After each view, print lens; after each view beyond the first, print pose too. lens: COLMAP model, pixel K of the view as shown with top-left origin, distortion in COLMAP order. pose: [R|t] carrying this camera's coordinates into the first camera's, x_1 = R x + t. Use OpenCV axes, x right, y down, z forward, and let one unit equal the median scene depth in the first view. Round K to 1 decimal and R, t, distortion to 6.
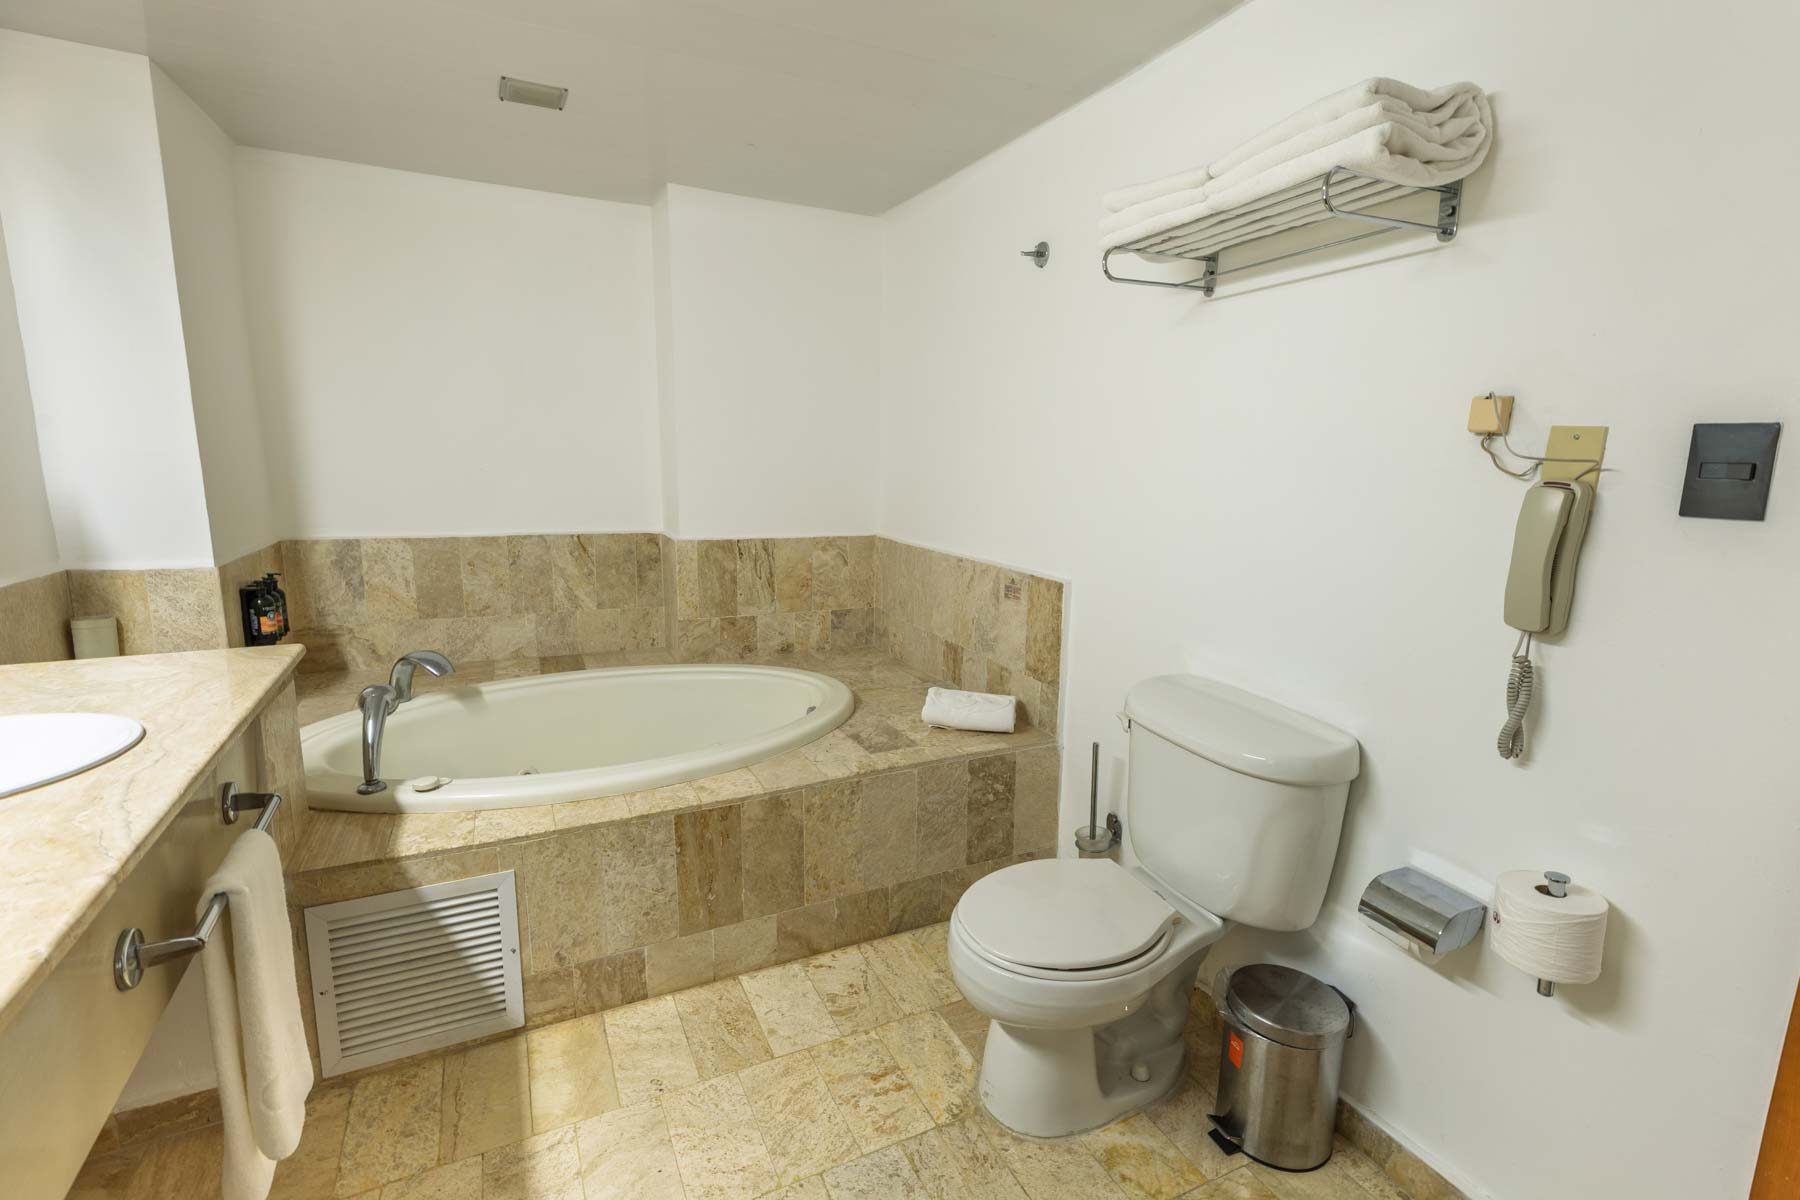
lens RADIAL K [[831.5, 0, 906.5], [0, 831.5, 600.8], [0, 0, 1]] dist [0.001268, 0.000756]
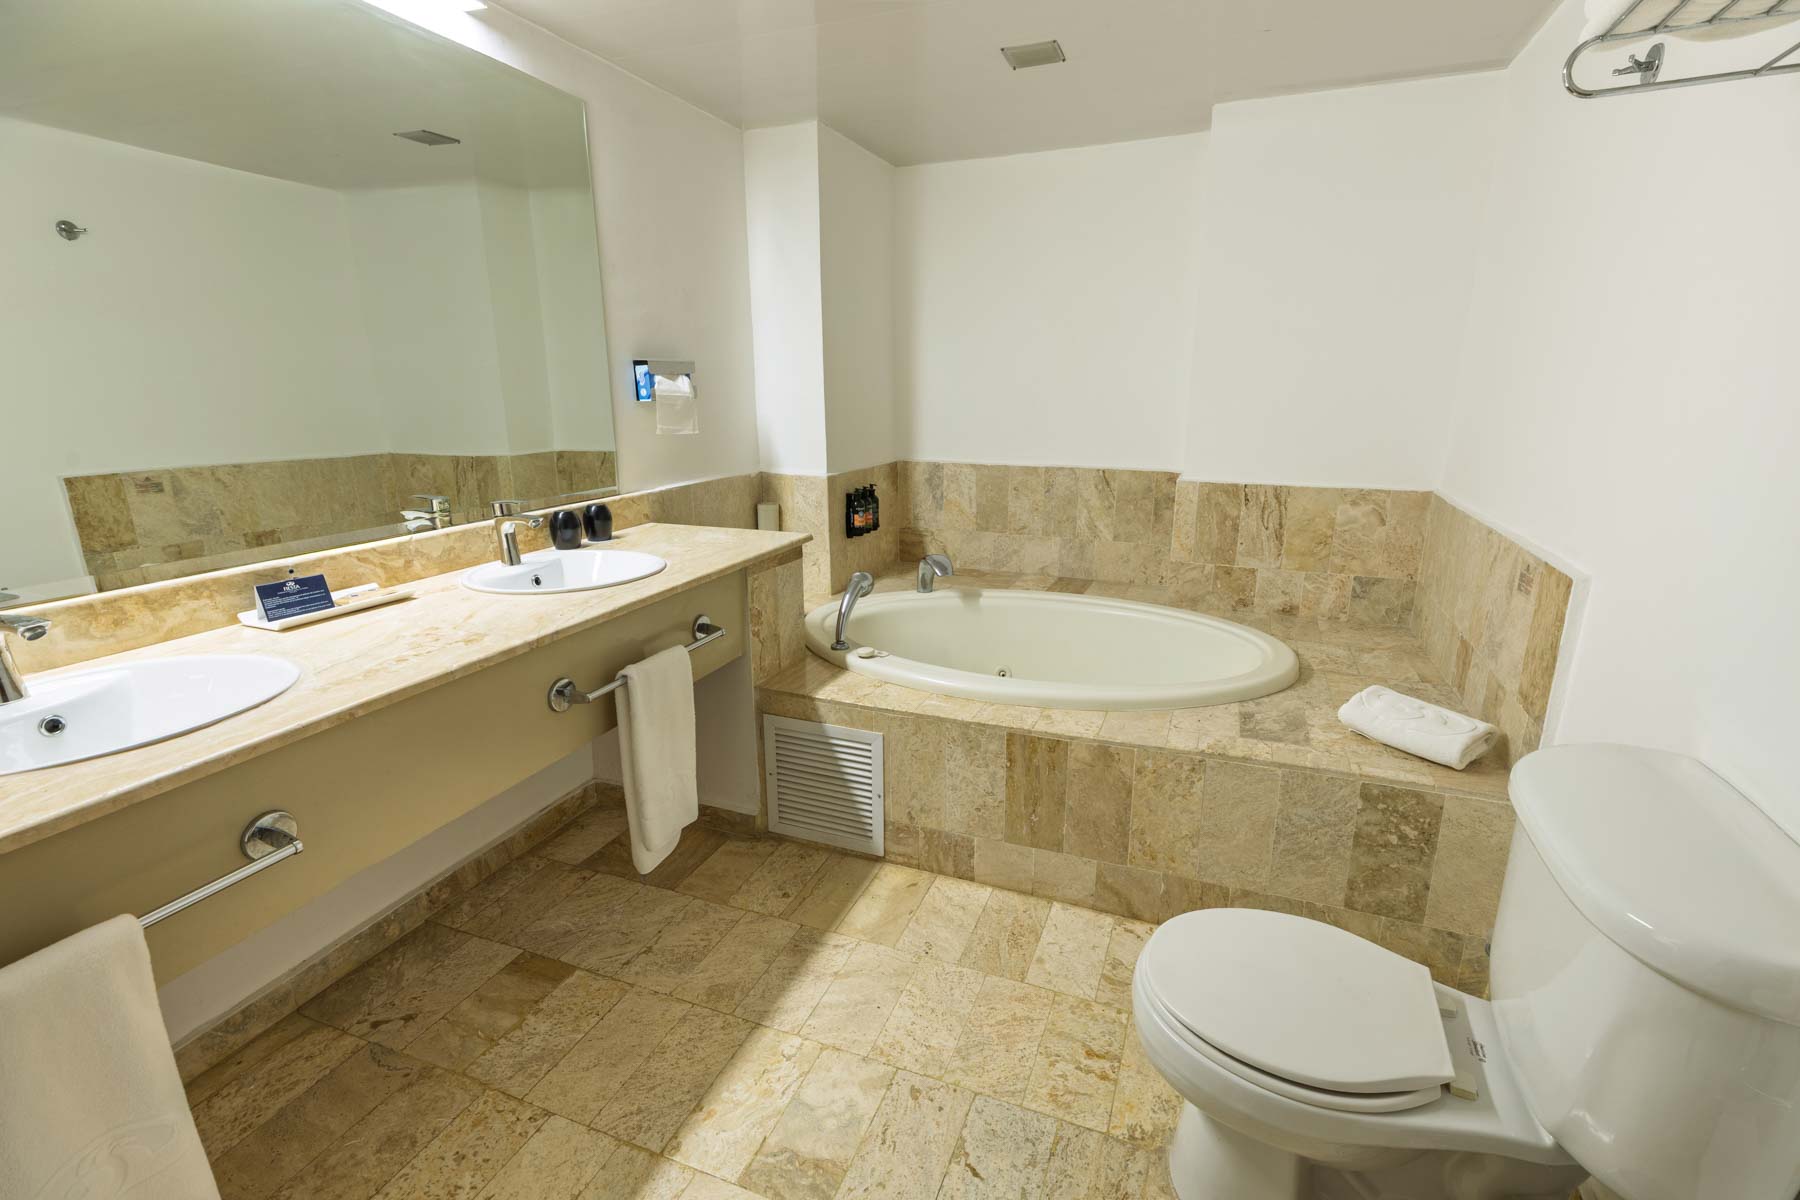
lens RADIAL K [[797.4, 0, 912.2], [0, 797.4, 596.3], [0, 0, 1]] dist [0.002140, 0.001731]
pose [[0.671942, 0.171359, -0.720507, 0.312359], [-0.116491, 0.985209, 0.125673, -0.028244], [0.731385, -0.000512, 0.681965, 0.177557]]
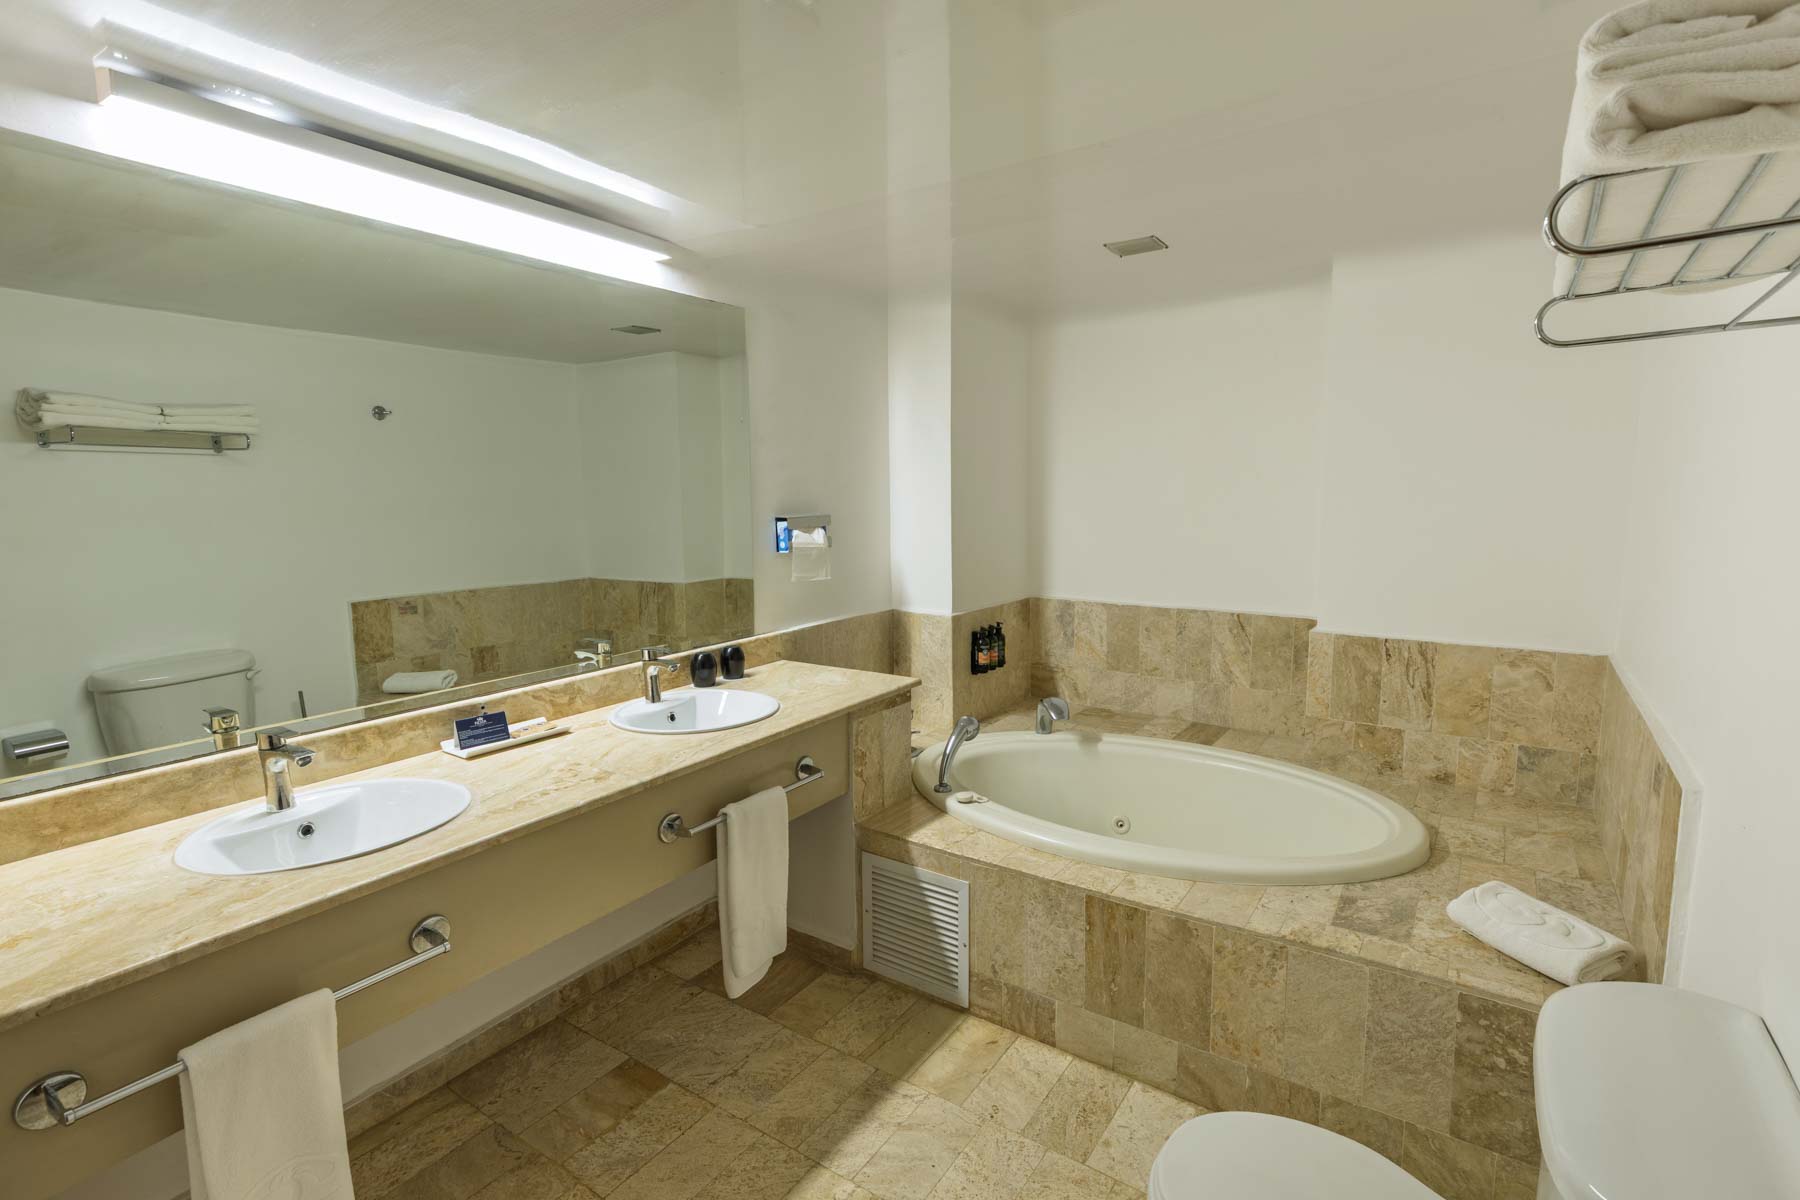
lens RADIAL K [[831.5, 0, 910.9], [0, 831.5, 596.8], [0, 0, 1]] dist [0.001268, 0.000756]
pose [[0.490487, 0.087360, -0.867059, 0.452954], [-0.132396, 0.990883, 0.024940, -0.108085], [0.861332, 0.102563, 0.497581, 0.196951]]
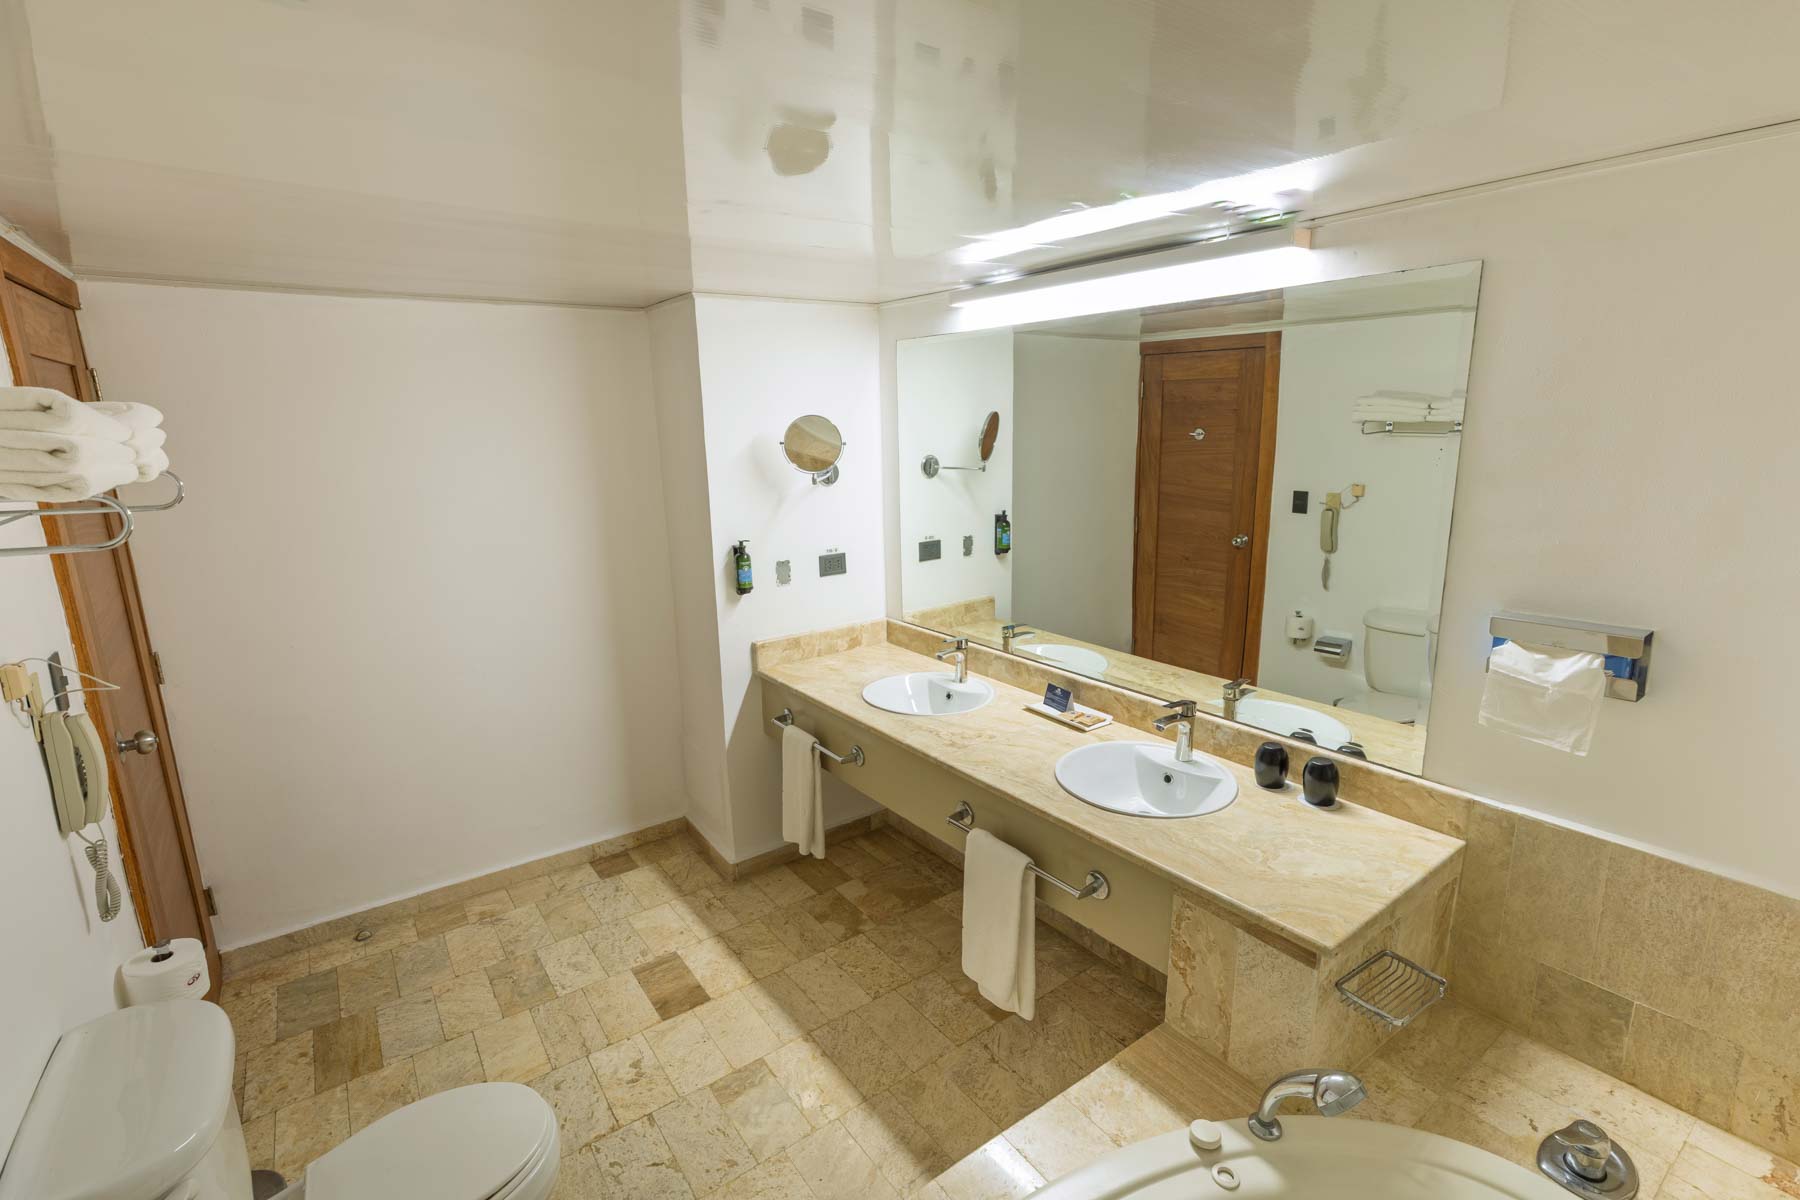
lens RADIAL K [[797.4, 0, 899.5], [0, 797.4, 592.0], [0, 0, 1]] dist [0.002140, 0.001731]
pose [[-0.983311, 0.036701, -0.178193, -0.155743], [-0.032384, 0.928493, 0.369934, -0.455881], [0.179028, 0.369531, -0.911809, 1.260962]]
